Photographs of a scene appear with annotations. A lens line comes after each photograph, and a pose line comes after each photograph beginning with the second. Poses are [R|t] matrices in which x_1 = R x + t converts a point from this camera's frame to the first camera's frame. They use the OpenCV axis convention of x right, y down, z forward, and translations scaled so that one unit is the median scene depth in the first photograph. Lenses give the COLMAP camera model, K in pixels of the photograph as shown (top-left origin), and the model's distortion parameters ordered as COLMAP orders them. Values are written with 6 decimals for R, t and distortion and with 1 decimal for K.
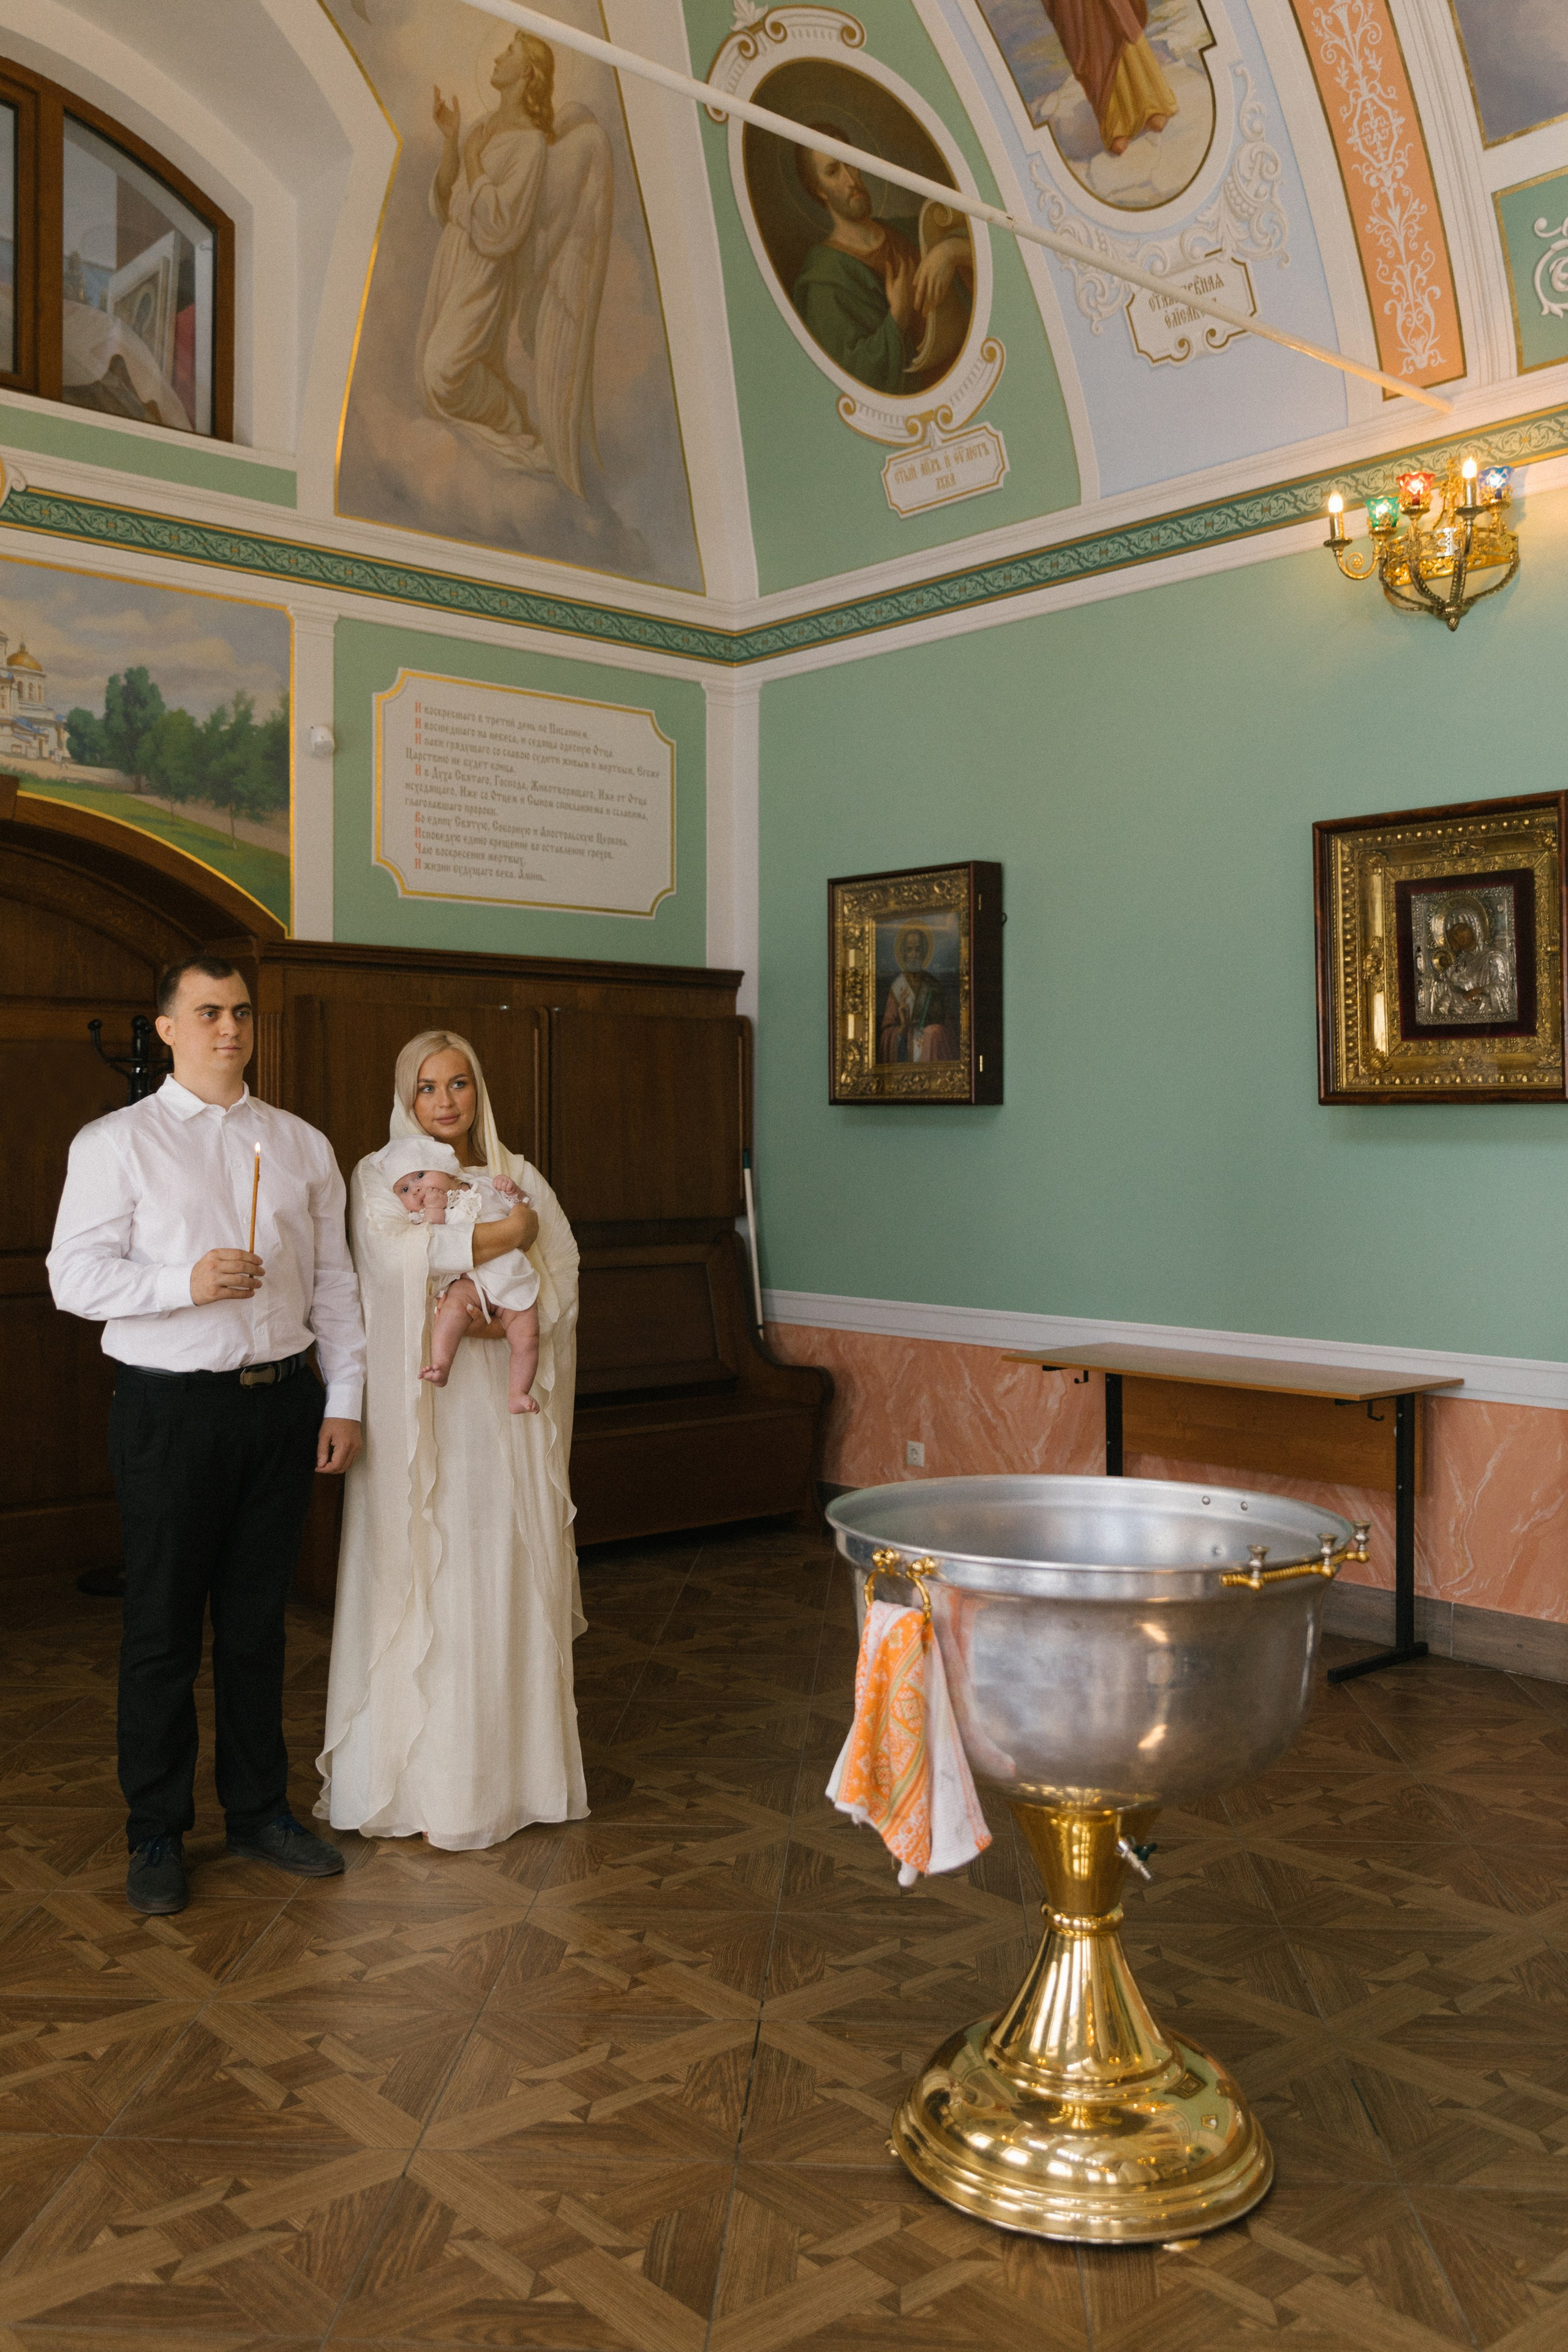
lens RADIAL K [[2051.0, 0, 755.6], [0, 2051.0, 1131.2], [0, 0, 1]] dist [-0.003006, 0.005097]
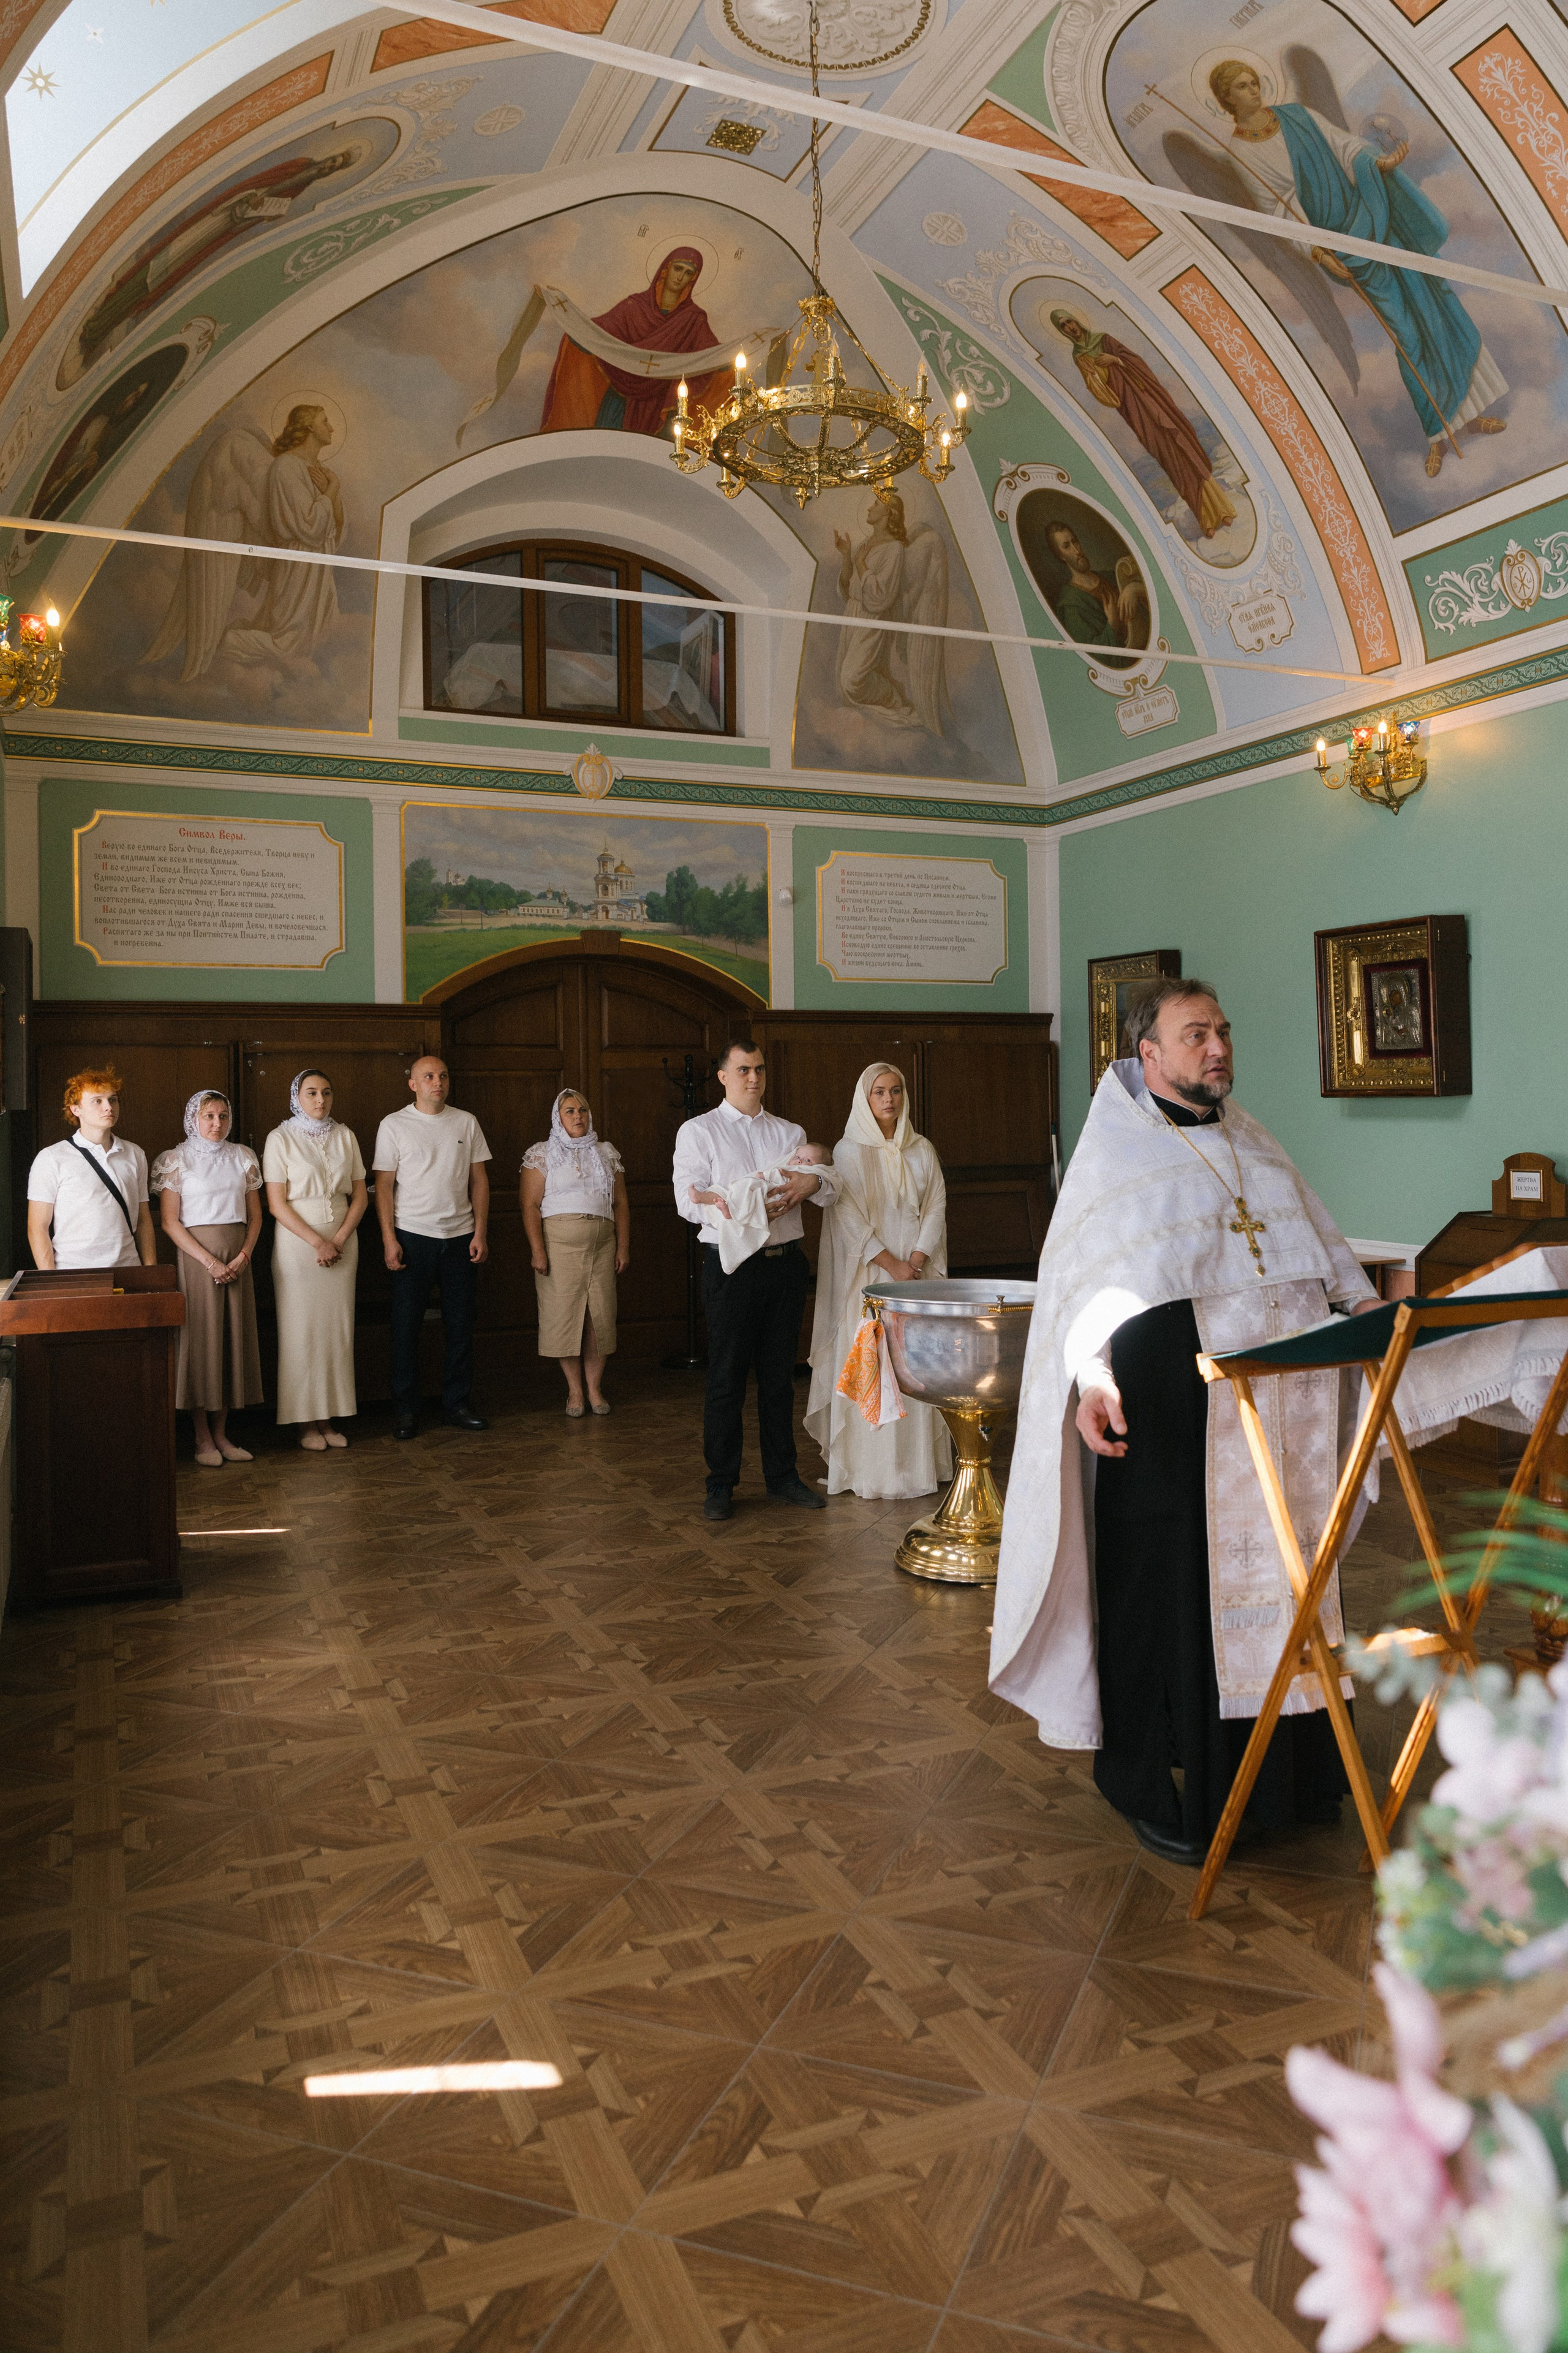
lens RADIAL K [[1652.4, 0, 832.6], [0, 1652.4, 1104.4], [0, 0, 1]] dist [0.018608, -0.006630]
pose [[0.957862, -0.012052, -0.286975, 0.235537], [0.013342, 0.999908, 0.002539, -0.013299], [0.286918, -0.006260, 0.957935, -0.362456]]
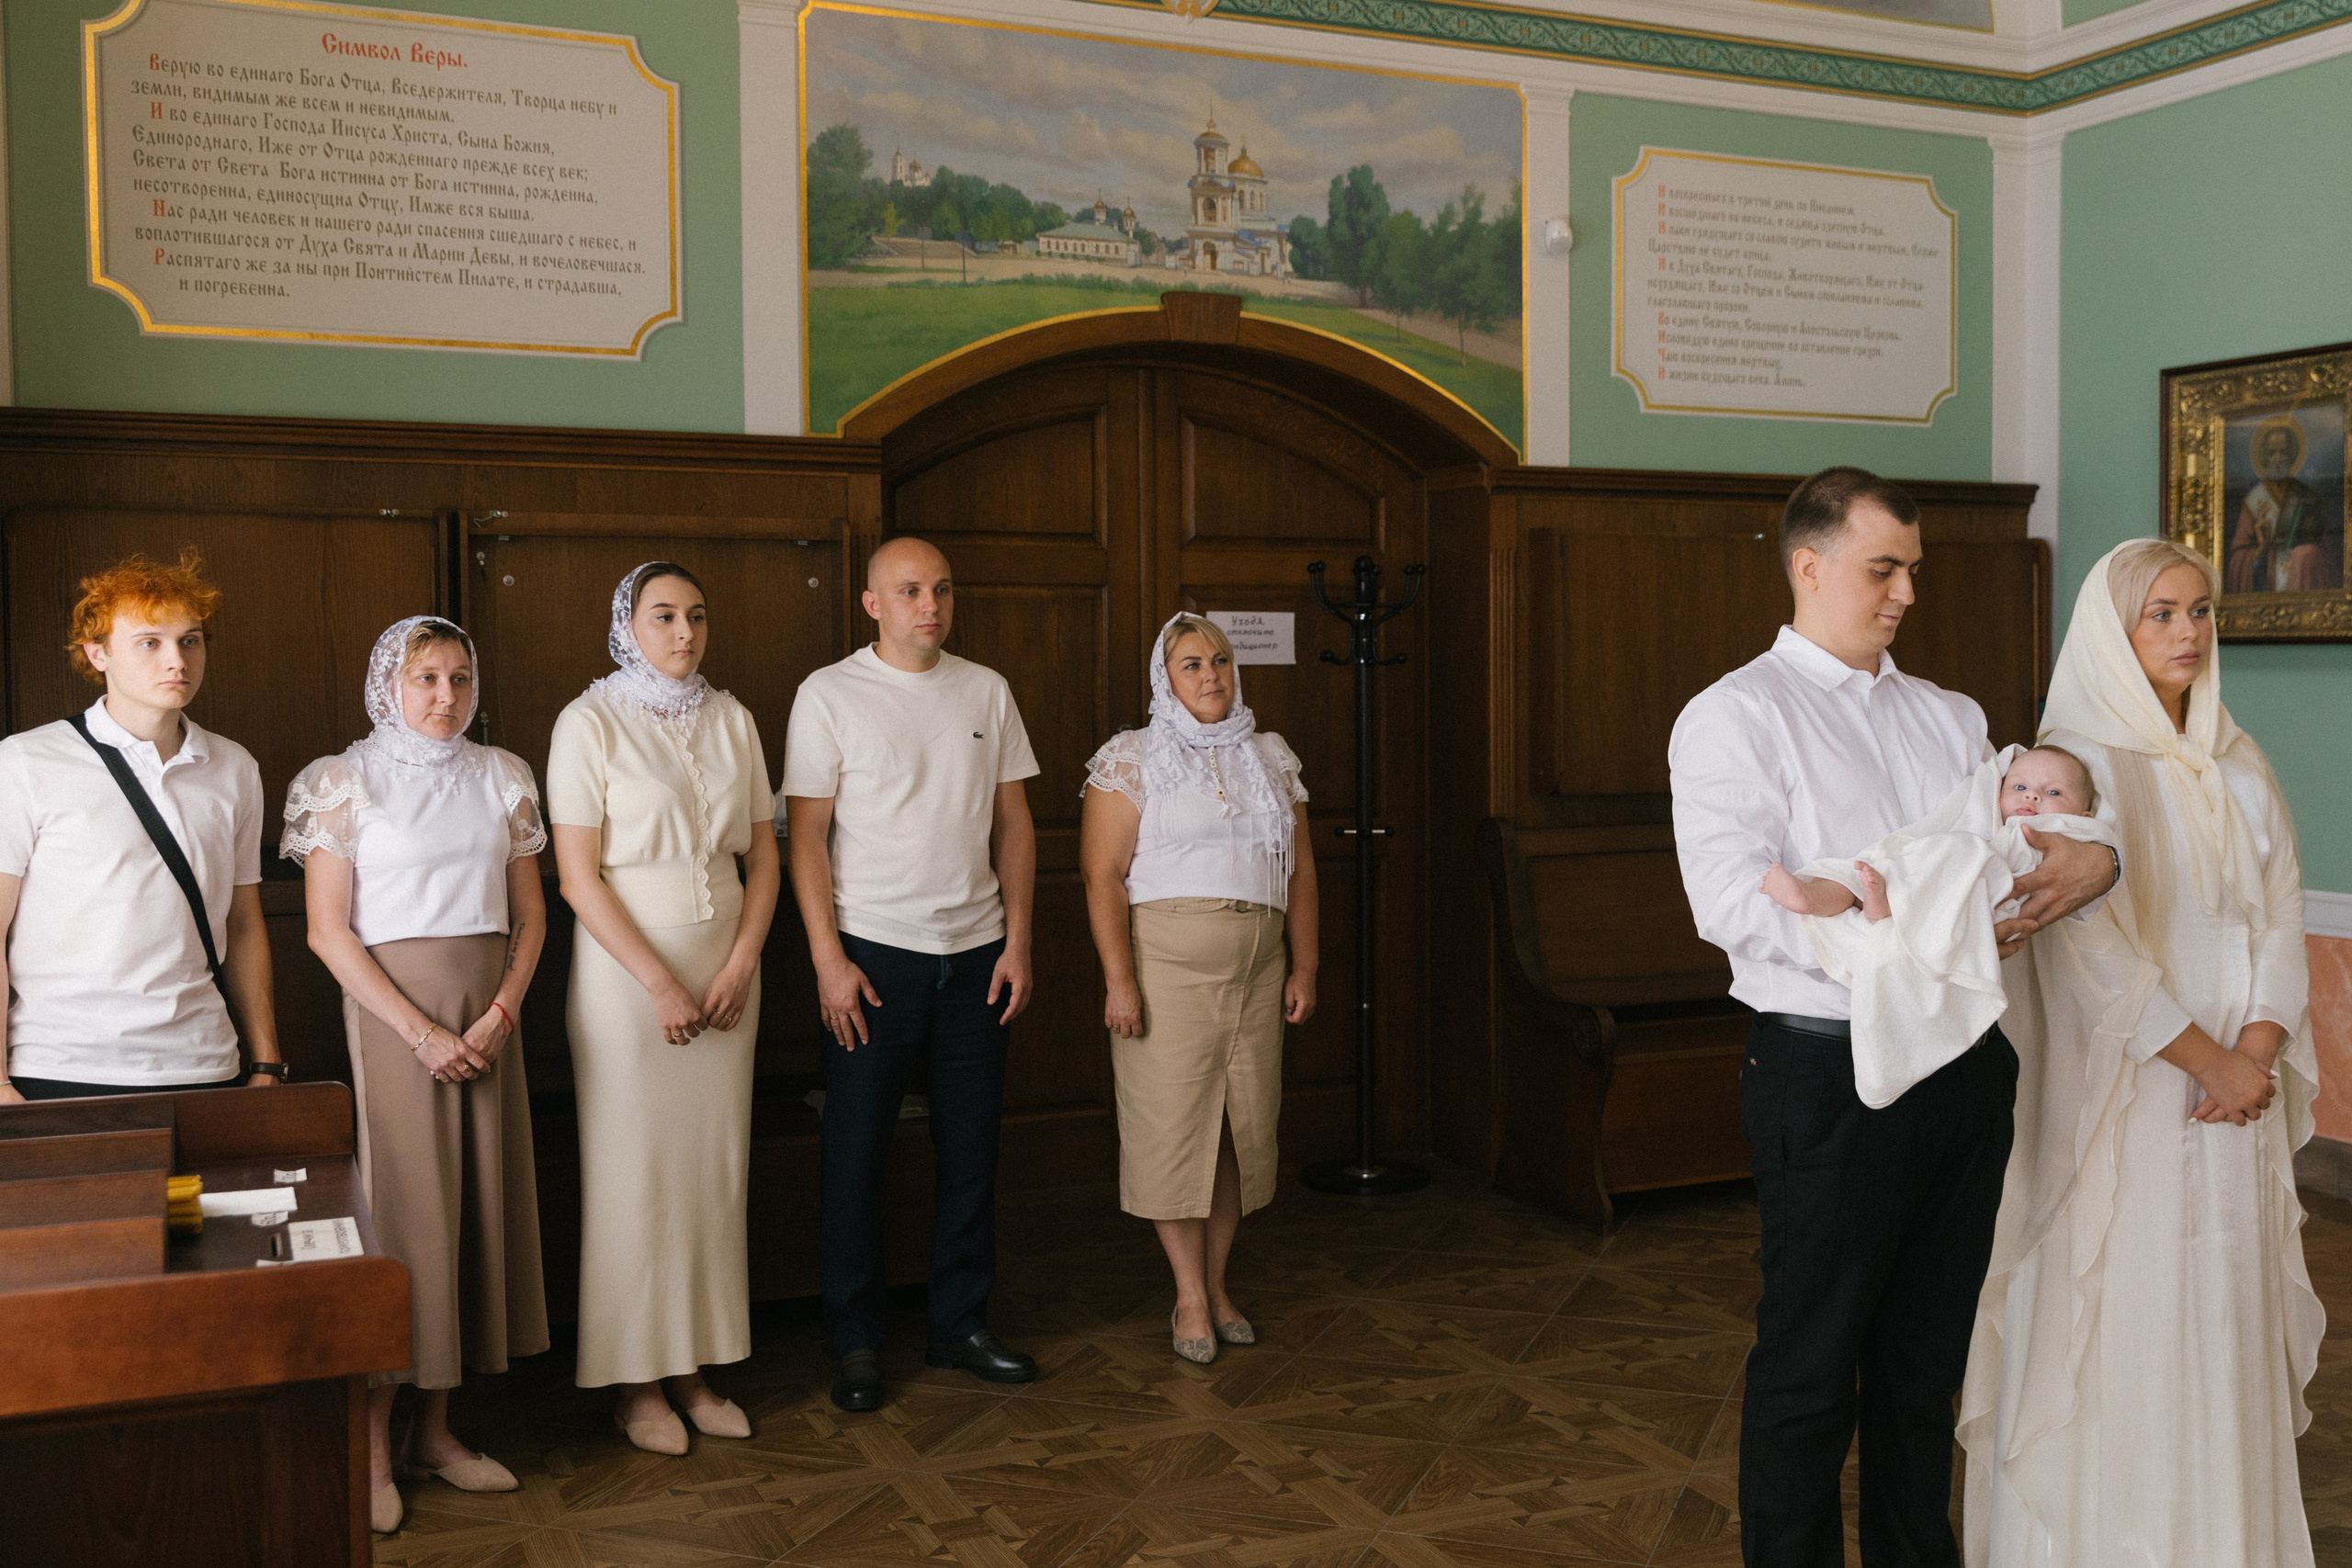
lens RADIAL K [[2303.3, 0, 1255.2], [0, 2303.3, 754.1], [0, 0, 1]] dist [0.011214, -0.002345]
pose [[0.963166, 0.002231, -0.268897, -0.069912], [0.008064, 0.999276, 0.037178, -0.006844], [0.268785, -0.037977, 0.962451, 0.008244]]
